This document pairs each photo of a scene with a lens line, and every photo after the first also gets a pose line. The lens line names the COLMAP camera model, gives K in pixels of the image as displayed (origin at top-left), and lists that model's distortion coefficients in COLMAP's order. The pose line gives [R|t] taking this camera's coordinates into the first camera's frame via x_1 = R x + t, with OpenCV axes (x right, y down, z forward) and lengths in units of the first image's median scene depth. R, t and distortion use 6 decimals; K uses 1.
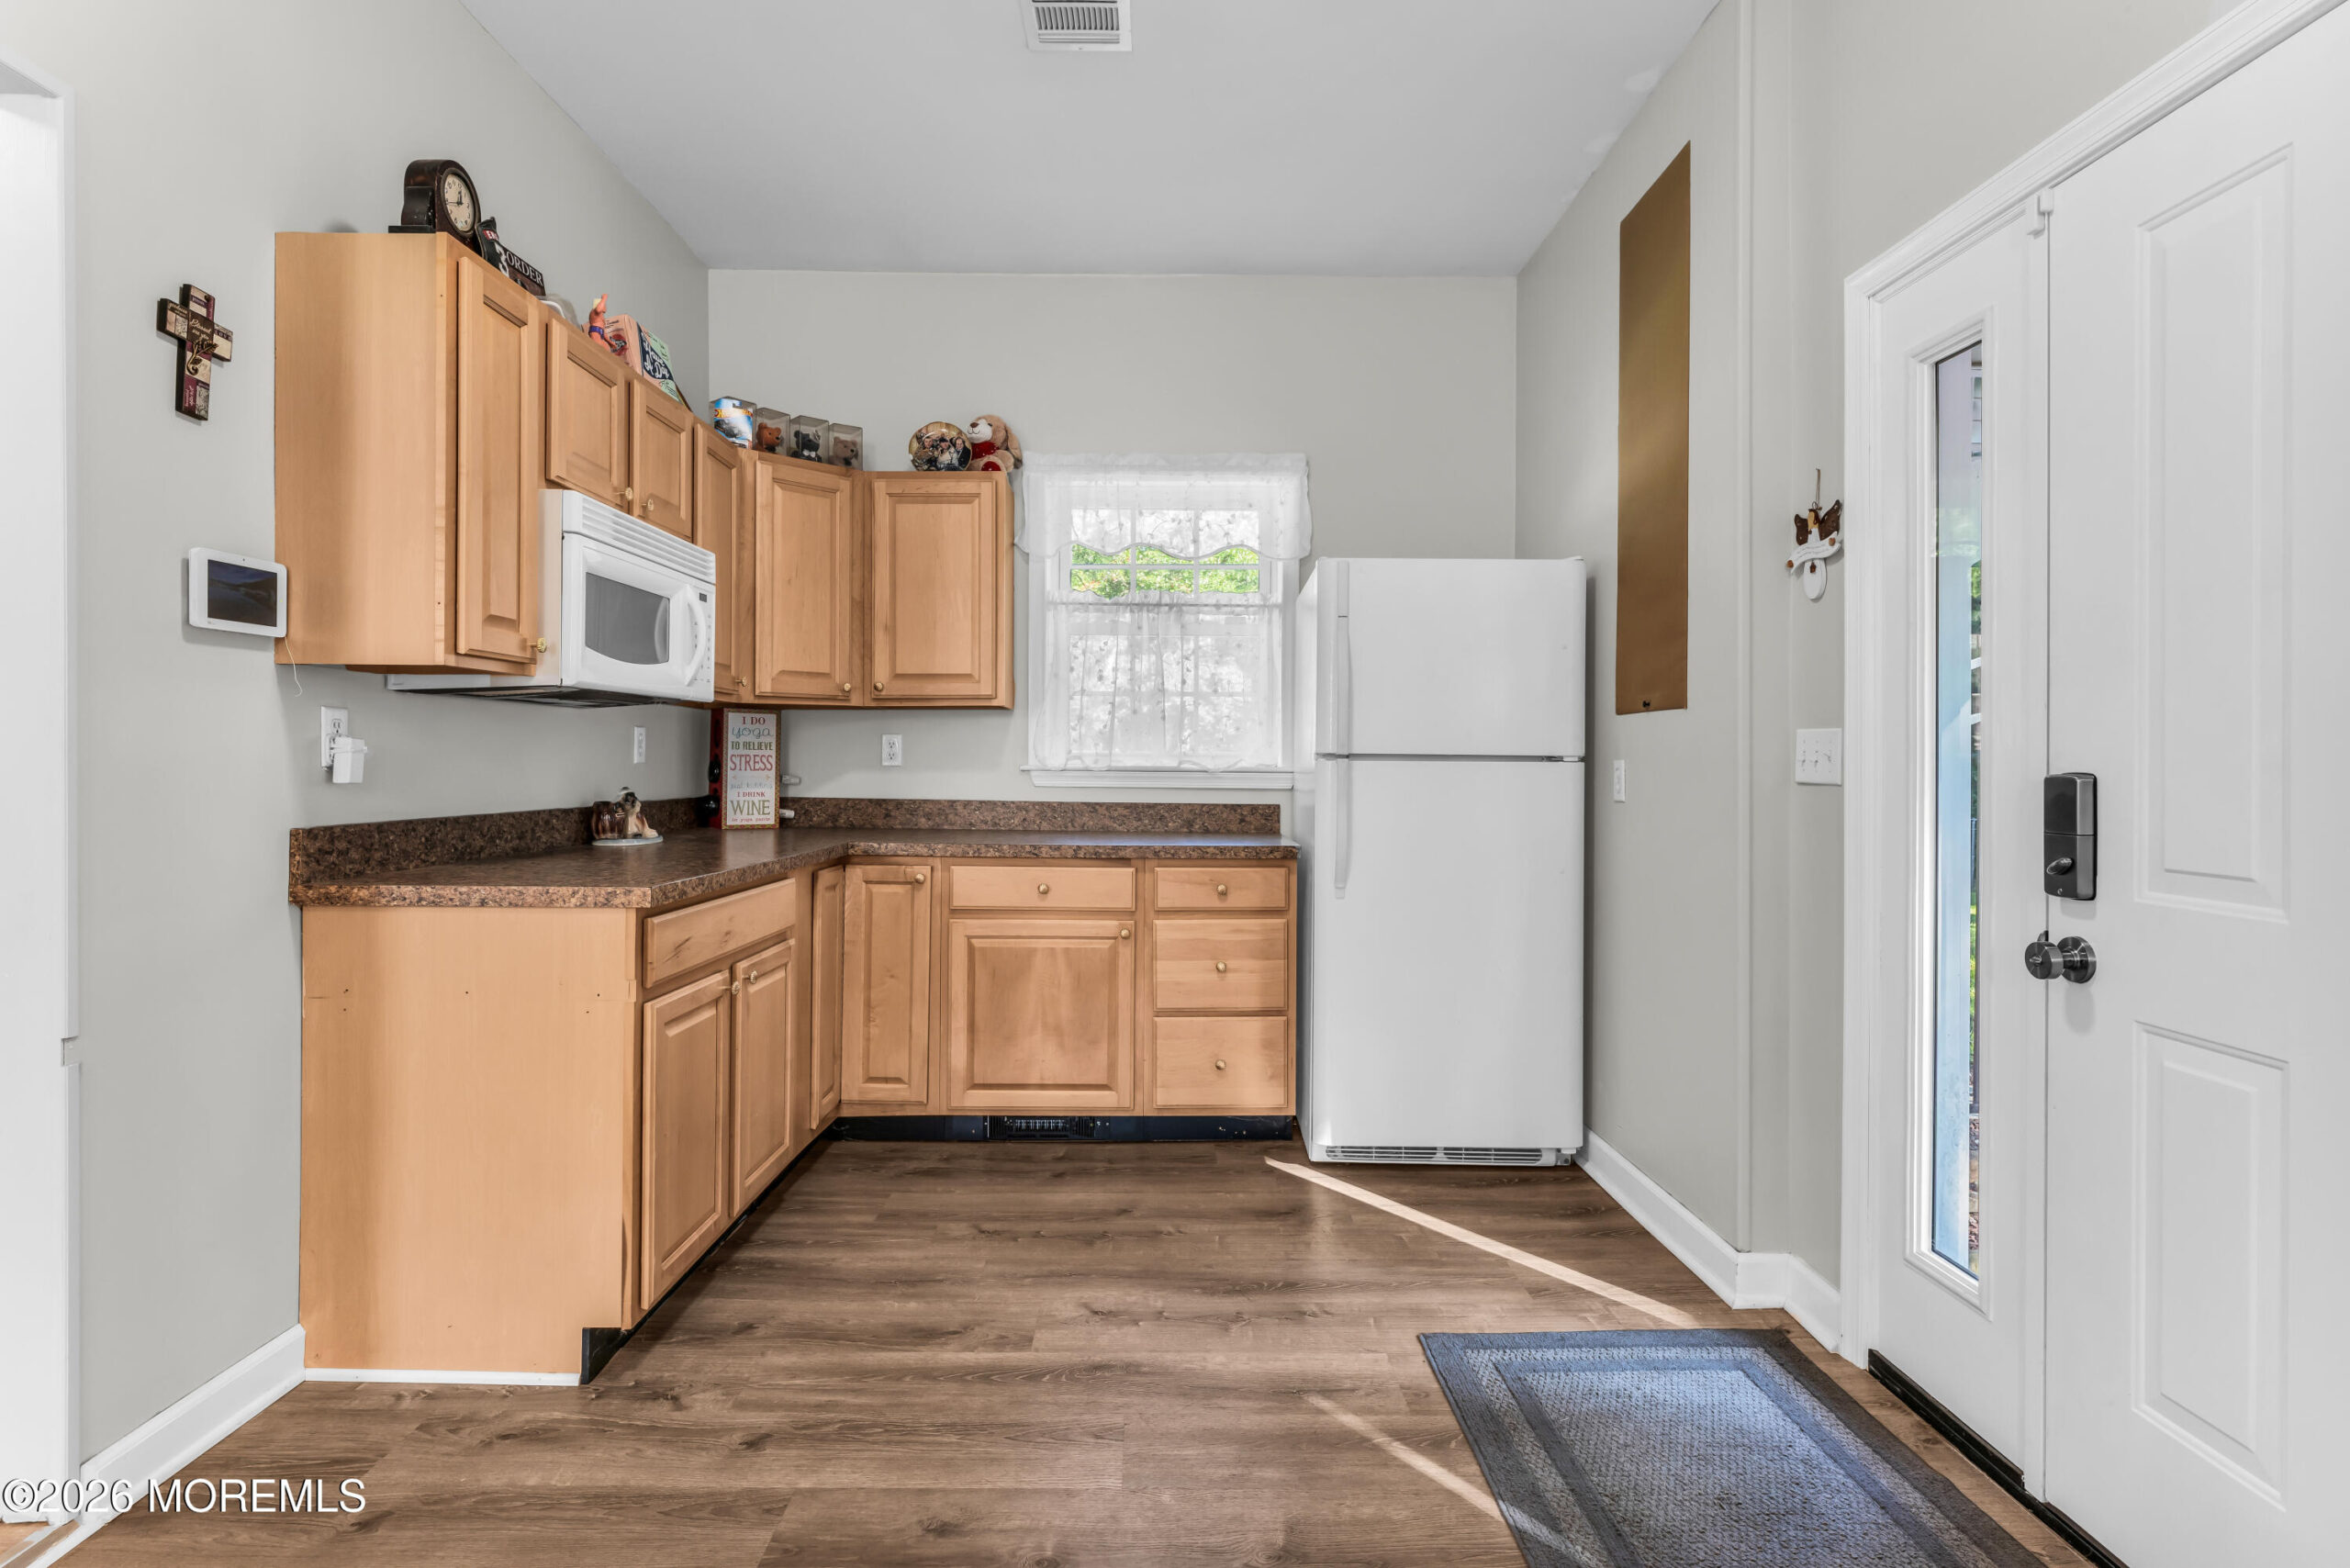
lens RADIAL K [[1191.5, 0, 1172.9], [0, 1191.5, 762.8], [0, 0, 1]] dist [-0.003656, -0.001057]
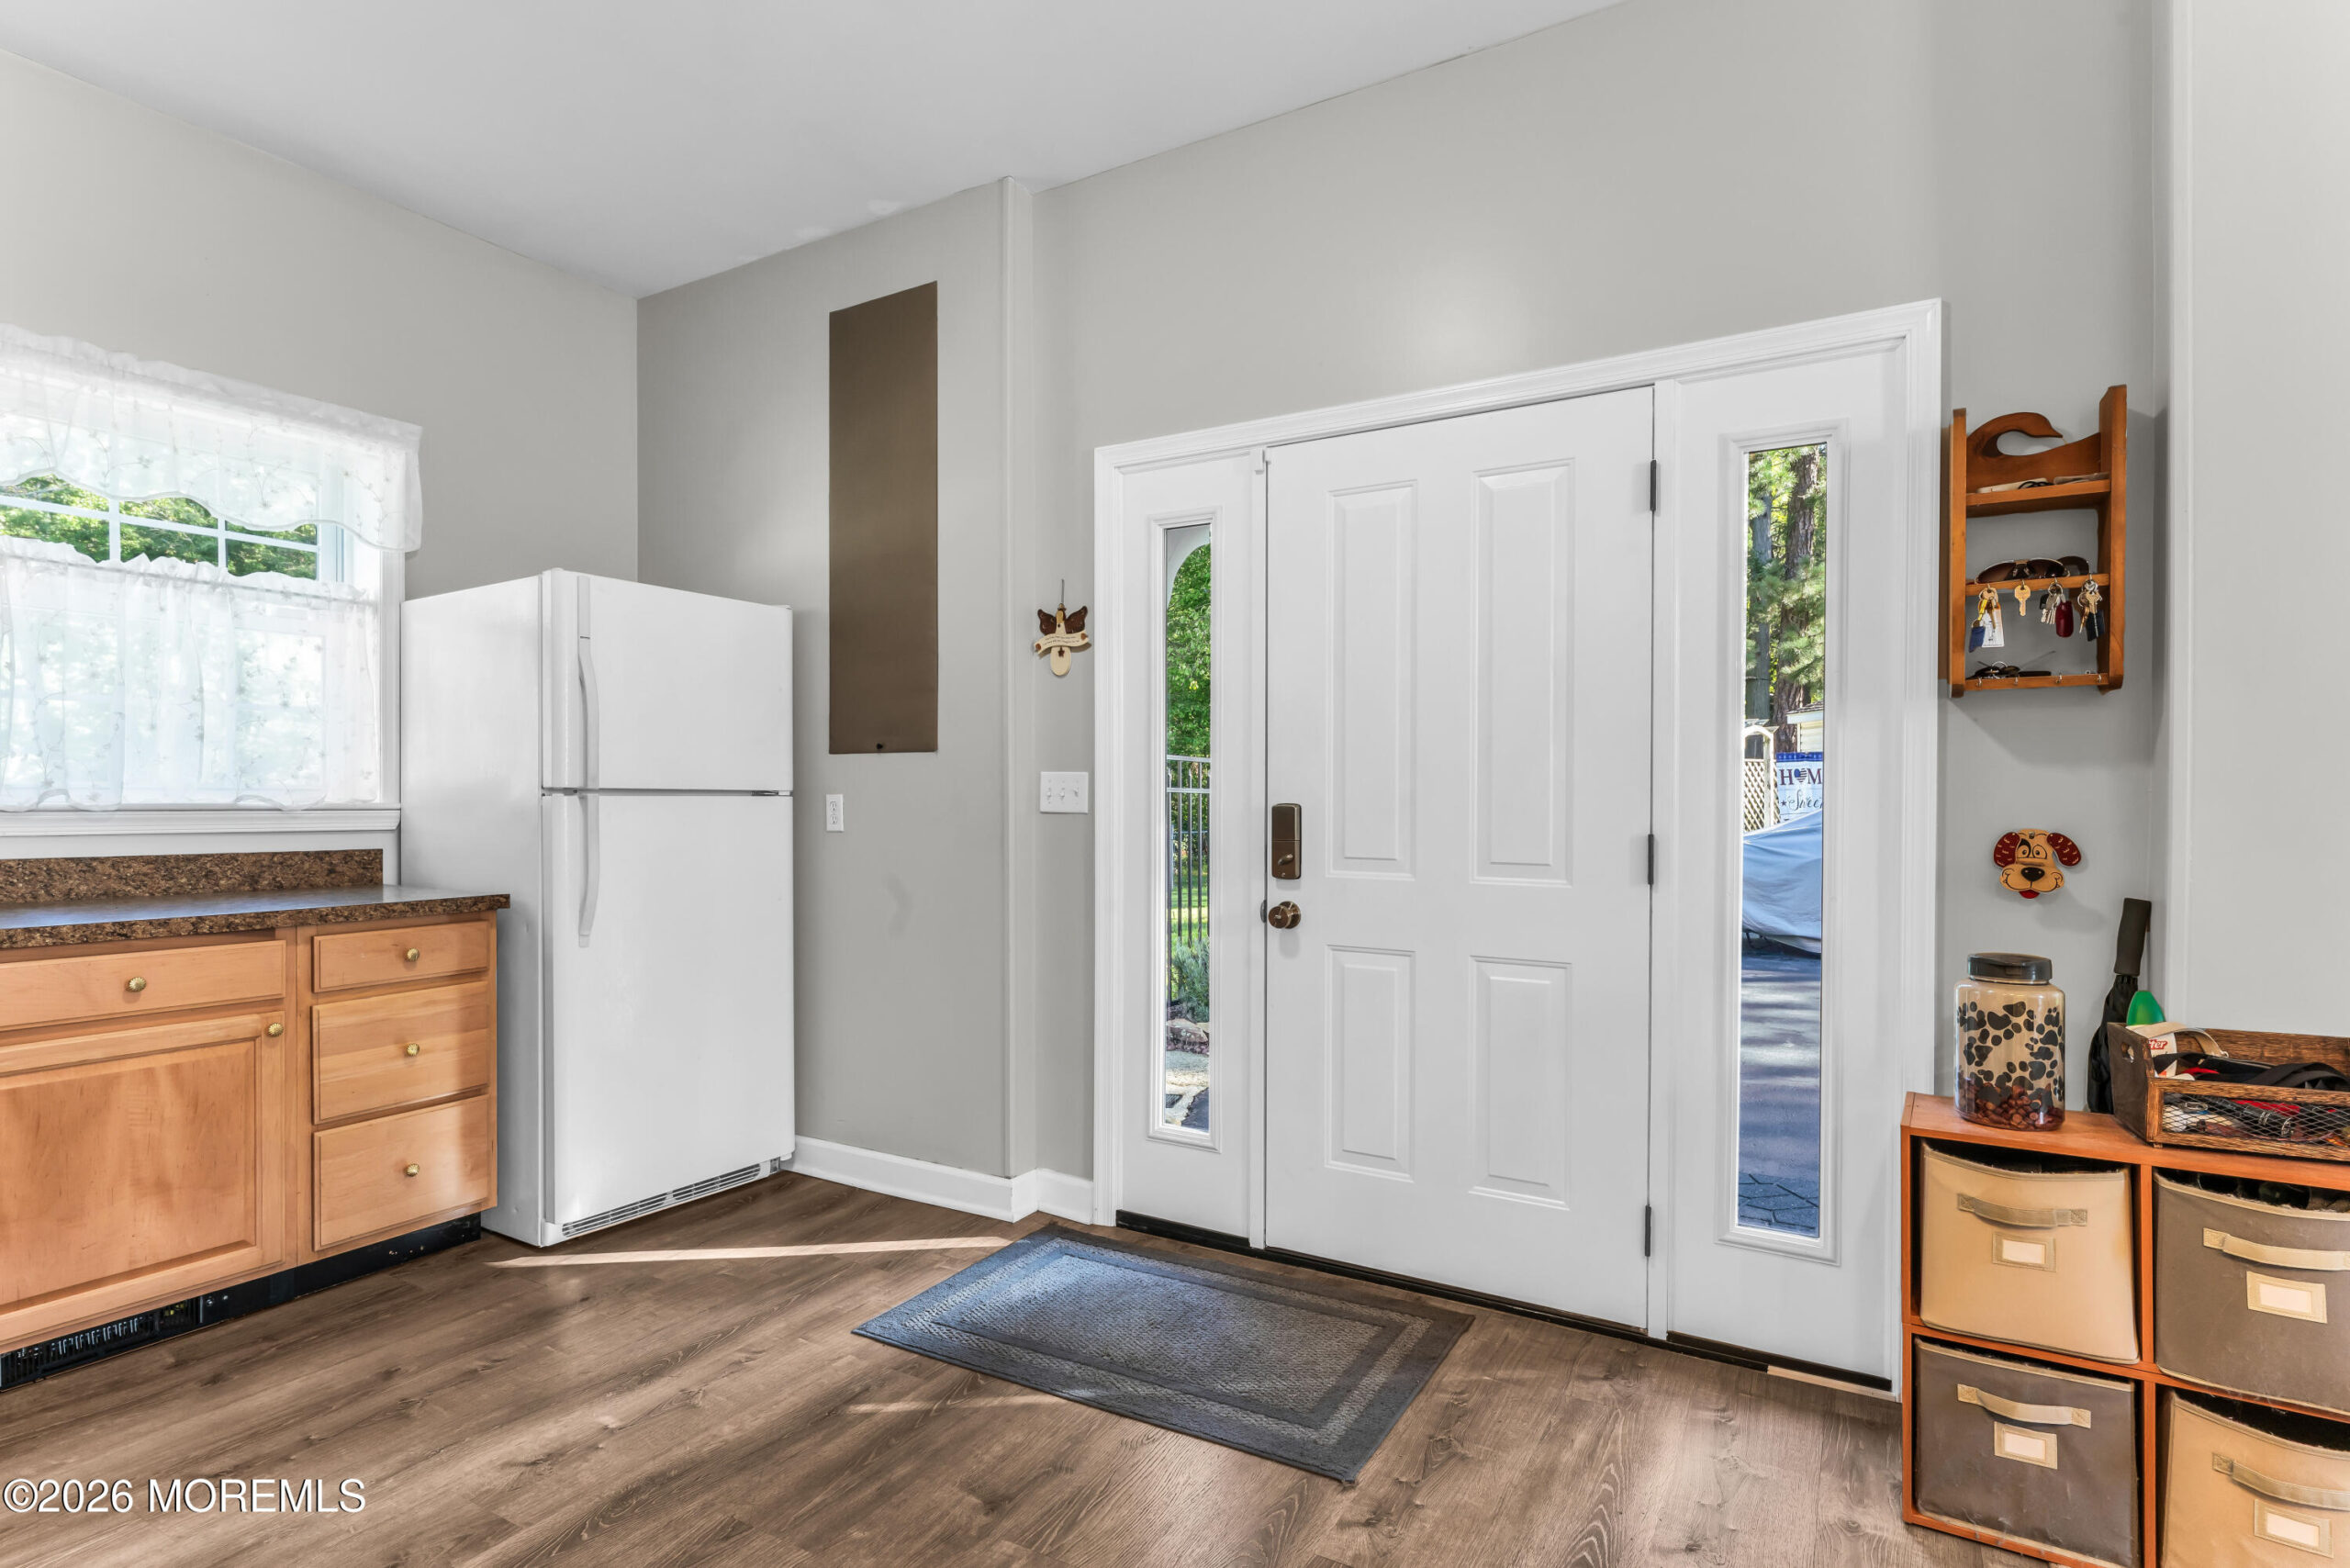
lens RADIAL K [[1191.5, 0, 1177.3], [0, 1191.5, 803.9], [0, 0, 1]] dist [-0.003656, -0.001057]
pose [[0.512092, -0.007978, 0.858894, -0.451421], [0.000689, 0.999960, 0.008878, -0.003889], [-0.858930, -0.003955, 0.512077, 0.160475]]
